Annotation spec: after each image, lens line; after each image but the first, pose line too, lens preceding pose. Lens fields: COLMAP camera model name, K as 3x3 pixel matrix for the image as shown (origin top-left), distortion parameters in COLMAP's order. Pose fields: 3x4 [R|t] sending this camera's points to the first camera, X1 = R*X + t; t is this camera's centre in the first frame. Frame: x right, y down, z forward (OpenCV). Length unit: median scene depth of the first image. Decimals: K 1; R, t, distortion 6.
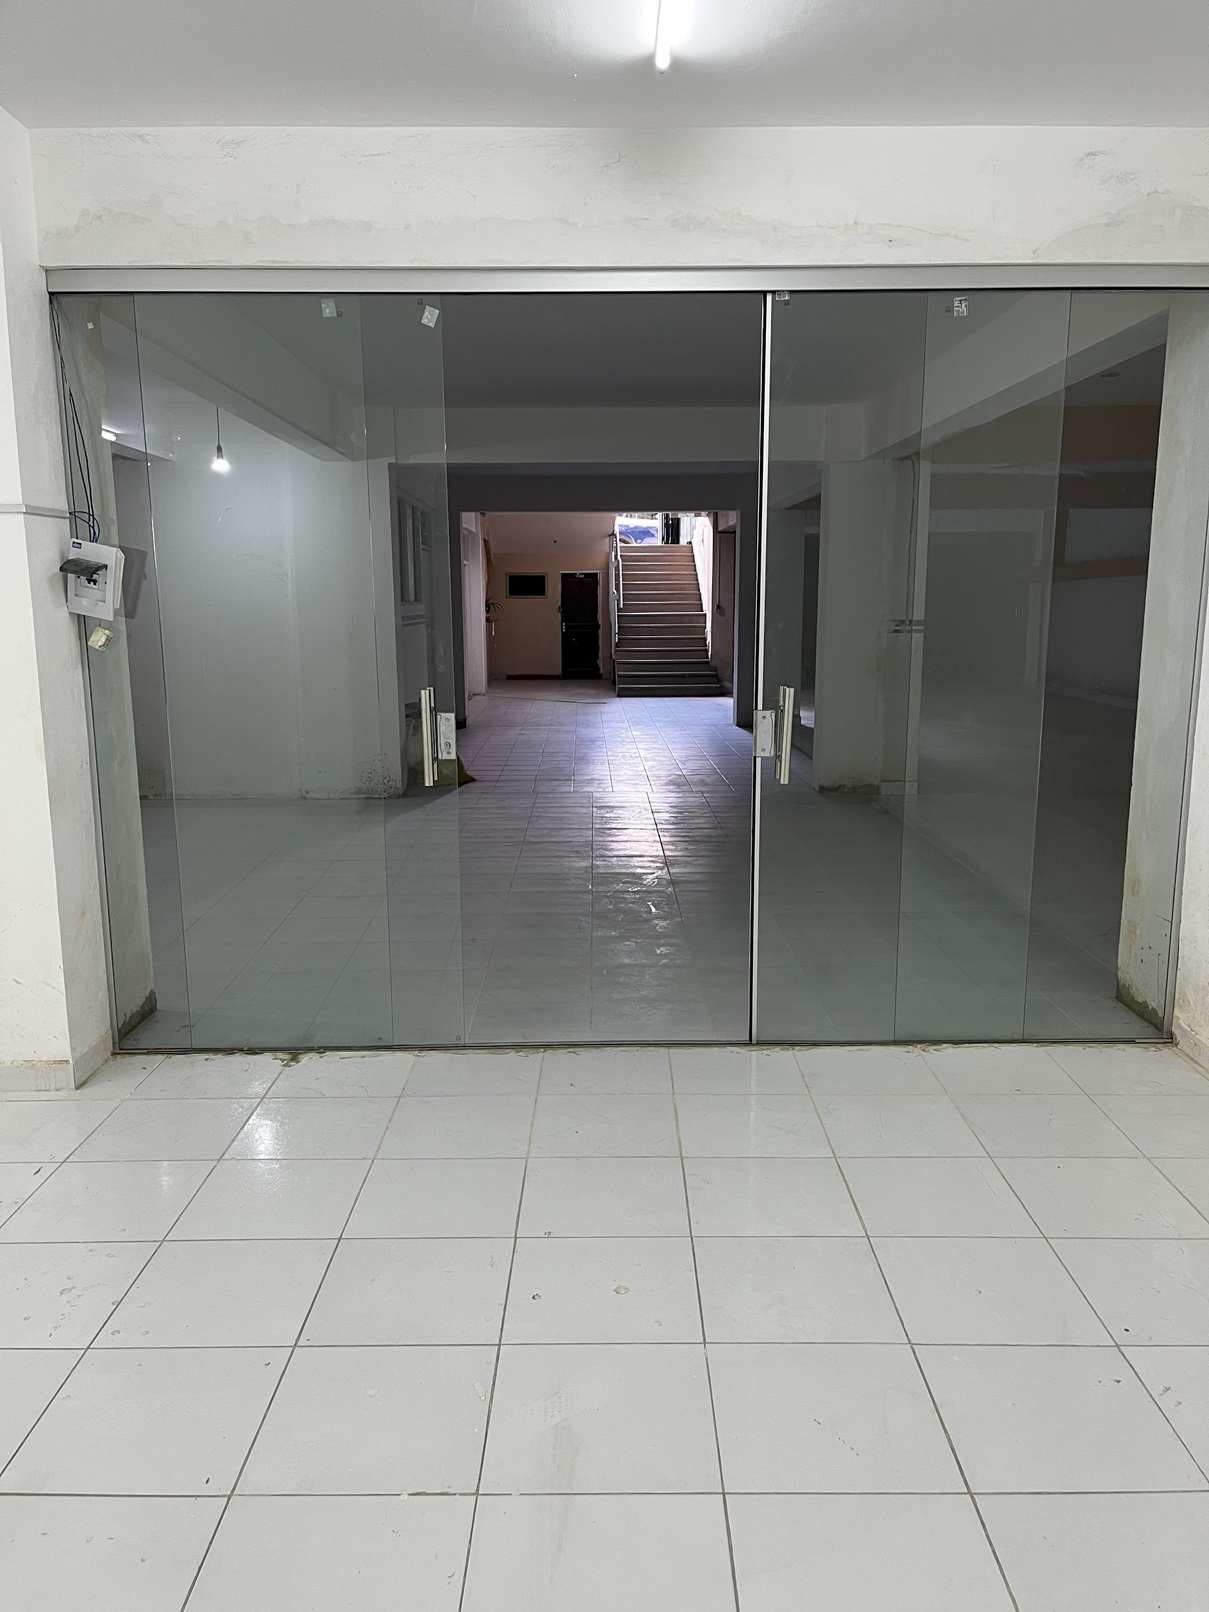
lens RADIAL K [[1226.2, 0, 606.5], [0, 1226.2, 811.5], [0, 0, 1]] dist [0.030576, -0.005511]
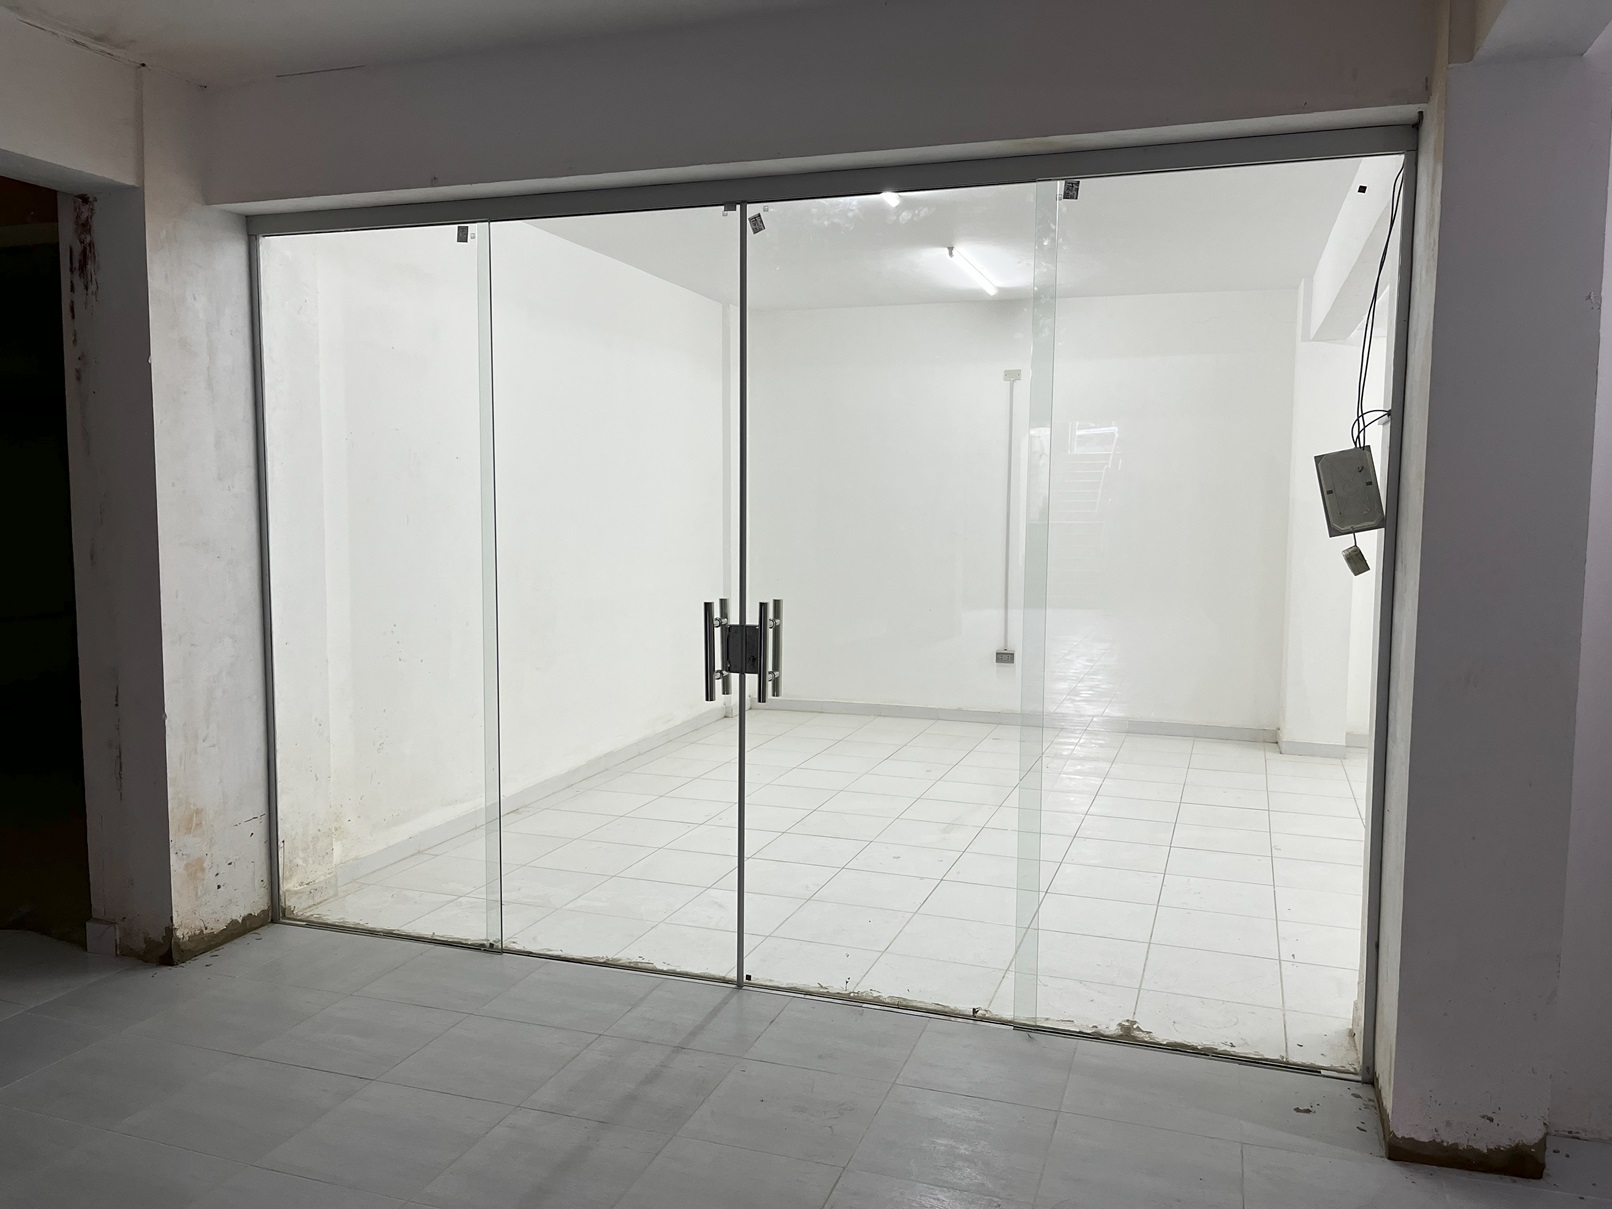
lens RADIAL K [[1226.2, 0, 809.4], [0, 1226.2, 606.8], [0, 0, 1]] dist [0.030576, -0.005511]
pose [[-0.943583, -0.030592, 0.329720, -0.318852], [0.057233, 0.965670, 0.253387, -0.321197], [-0.326152, 0.257962, -0.909439, 1.781006]]
